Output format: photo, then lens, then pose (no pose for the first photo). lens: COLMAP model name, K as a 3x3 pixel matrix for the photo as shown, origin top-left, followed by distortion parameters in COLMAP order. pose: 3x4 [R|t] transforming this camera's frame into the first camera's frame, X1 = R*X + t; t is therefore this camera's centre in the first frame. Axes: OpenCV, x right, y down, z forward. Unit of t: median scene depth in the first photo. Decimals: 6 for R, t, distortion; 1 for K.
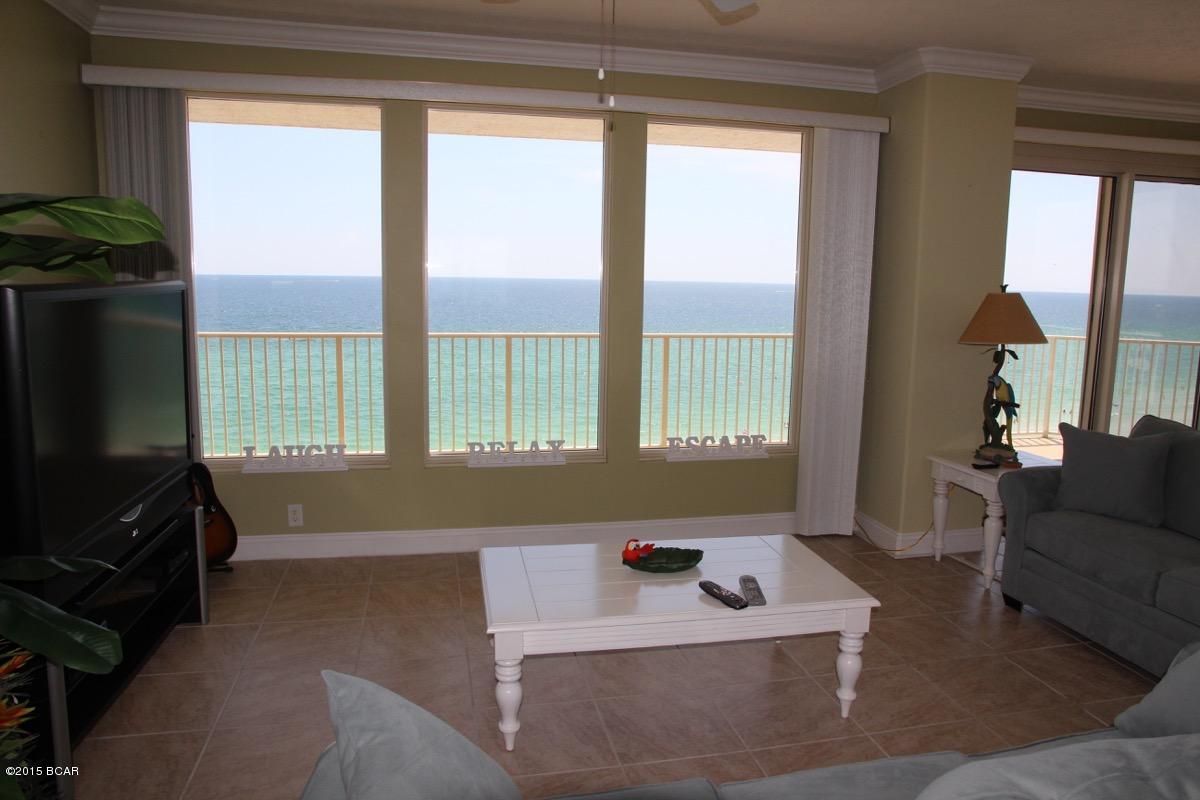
lens RADIAL K [[830.1, 0, 604.4], [0, 830.1, 410.5], [0, 0, 1]] dist [-0.120087, 0.083034]
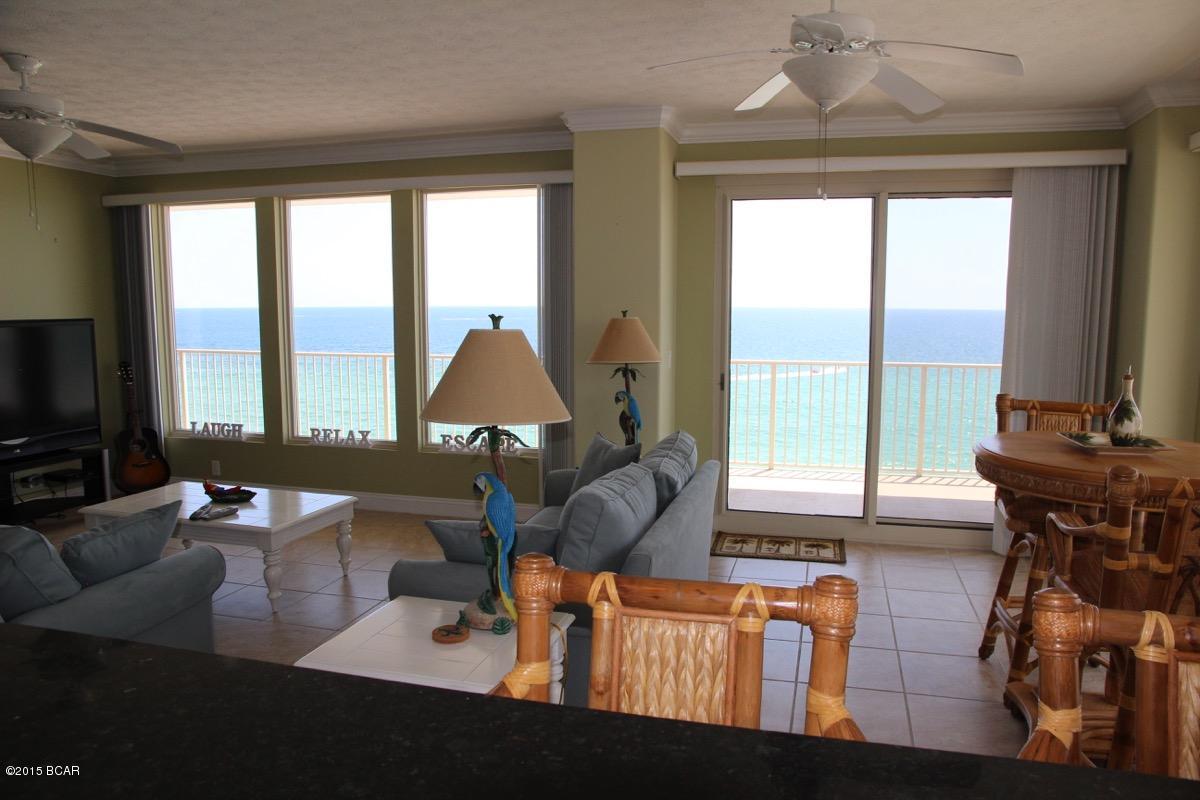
lens RADIAL K [[830.1, 0, 604.4], [0, 830.1, 410.5], [0, 0, 1]] dist [-0.120087, 0.083034]
pose [[0.886951, 0.041799, -0.459968, 0.949309], [-0.060825, 0.997794, -0.026614, 0.014681], [0.457841, 0.051583, 0.887537, -0.030146]]
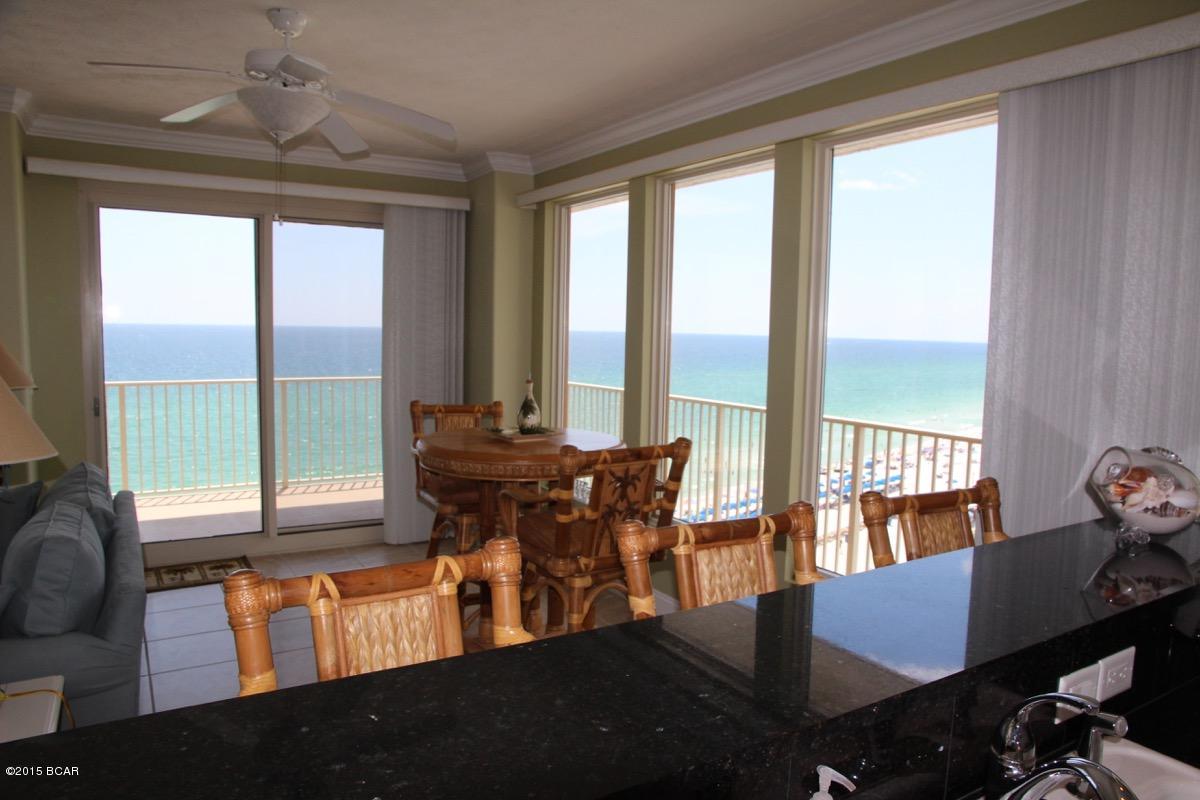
lens RADIAL K [[830.1, 0, 604.4], [0, 830.1, 410.5], [0, 0, 1]] dist [-0.120087, 0.083034]
pose [[0.941178, -0.030064, 0.336570, 0.812145], [0.049969, 0.997466, -0.050635, 0.023399], [-0.334195, 0.064475, 0.940296, -0.106964]]
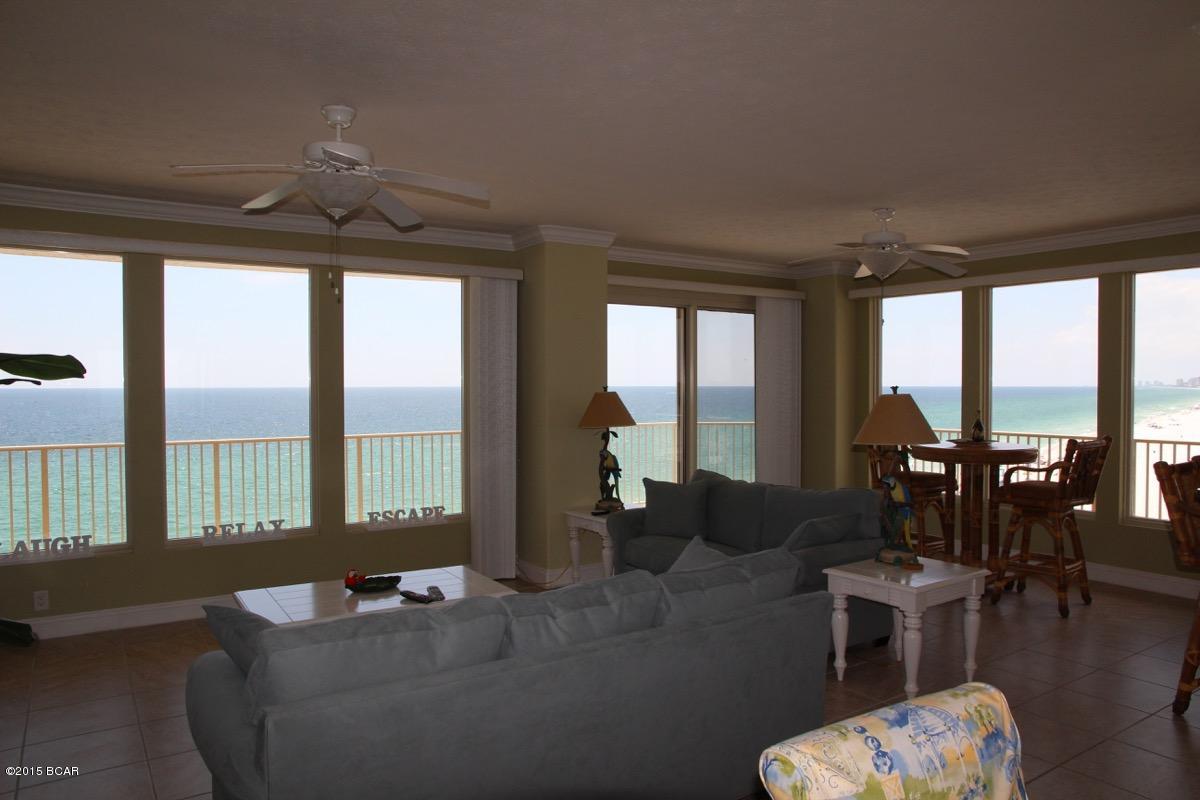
lens RADIAL K [[806.7, 0, 600.0], [0, 806.7, 400.0], [0, 0, 1]] dist [-0.126303, 0.086533]
pose [[0.931227, -0.028169, 0.363350, -0.033937], [0.078554, 0.989087, -0.124646, 0.044737], [-0.355873, 0.144616, 0.923277, -0.304677]]
